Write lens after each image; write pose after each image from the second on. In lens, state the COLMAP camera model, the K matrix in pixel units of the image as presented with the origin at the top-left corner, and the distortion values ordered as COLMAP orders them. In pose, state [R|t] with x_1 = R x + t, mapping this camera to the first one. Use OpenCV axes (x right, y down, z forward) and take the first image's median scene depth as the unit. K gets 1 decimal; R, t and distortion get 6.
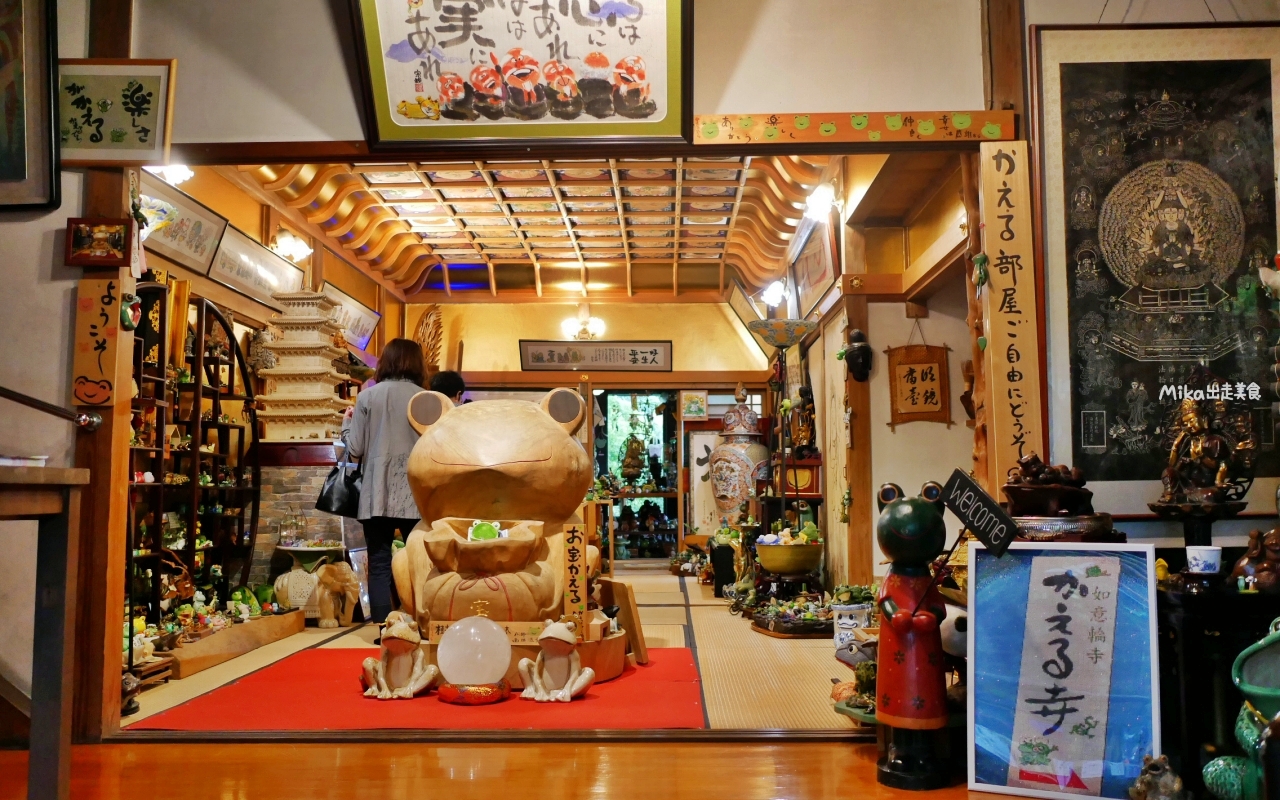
lens RADIAL K [[1131.0, 0, 640.0], [0, 1131.0, 400.0], [0, 0, 1]] dist [-0.023133, 0.011495]
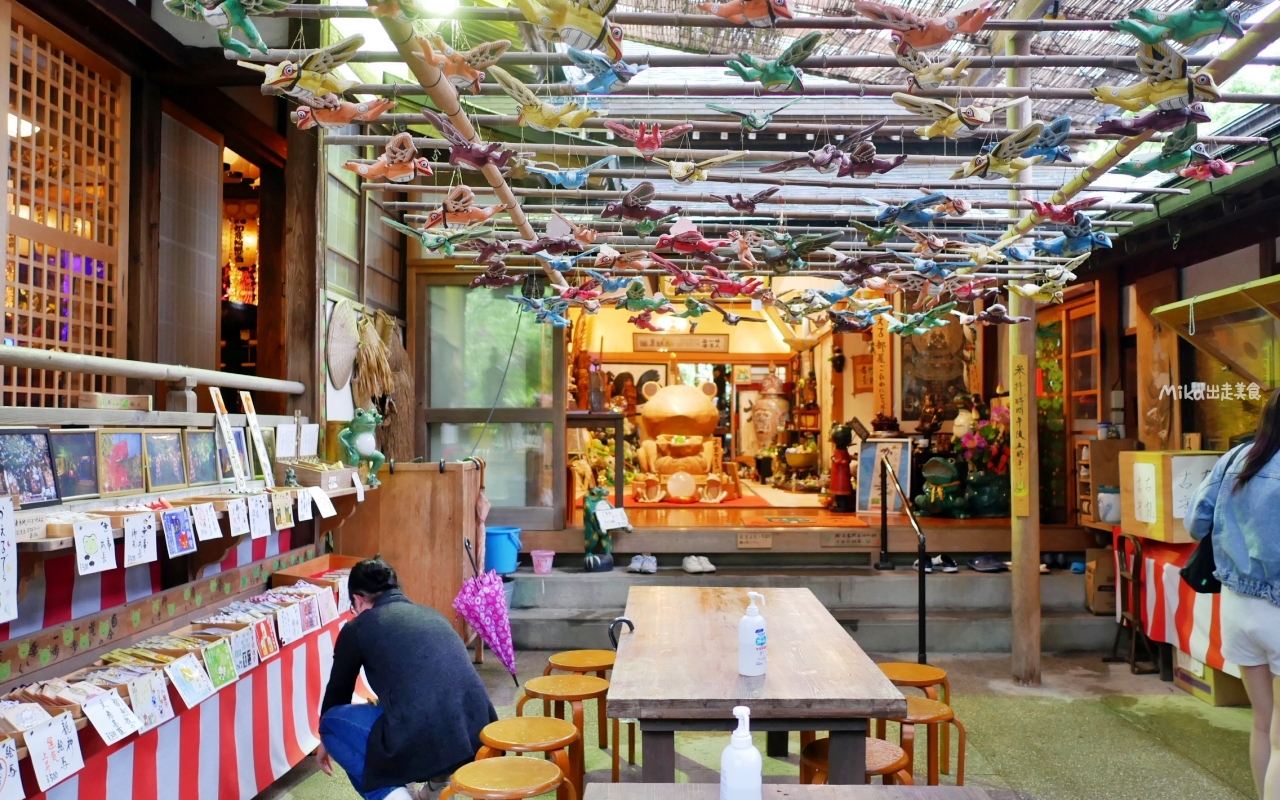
lens RADIAL K [[1131.0, 0, 640.0], [0, 1131.0, 400.0], [0, 0, 1]] dist [-0.023133, 0.011495]
pose [[0.999929, 0.006428, -0.009993, -0.136747], [-0.005923, 0.998744, 0.049755, -0.064402], [0.010301, -0.049692, 0.998711, -1.003368]]
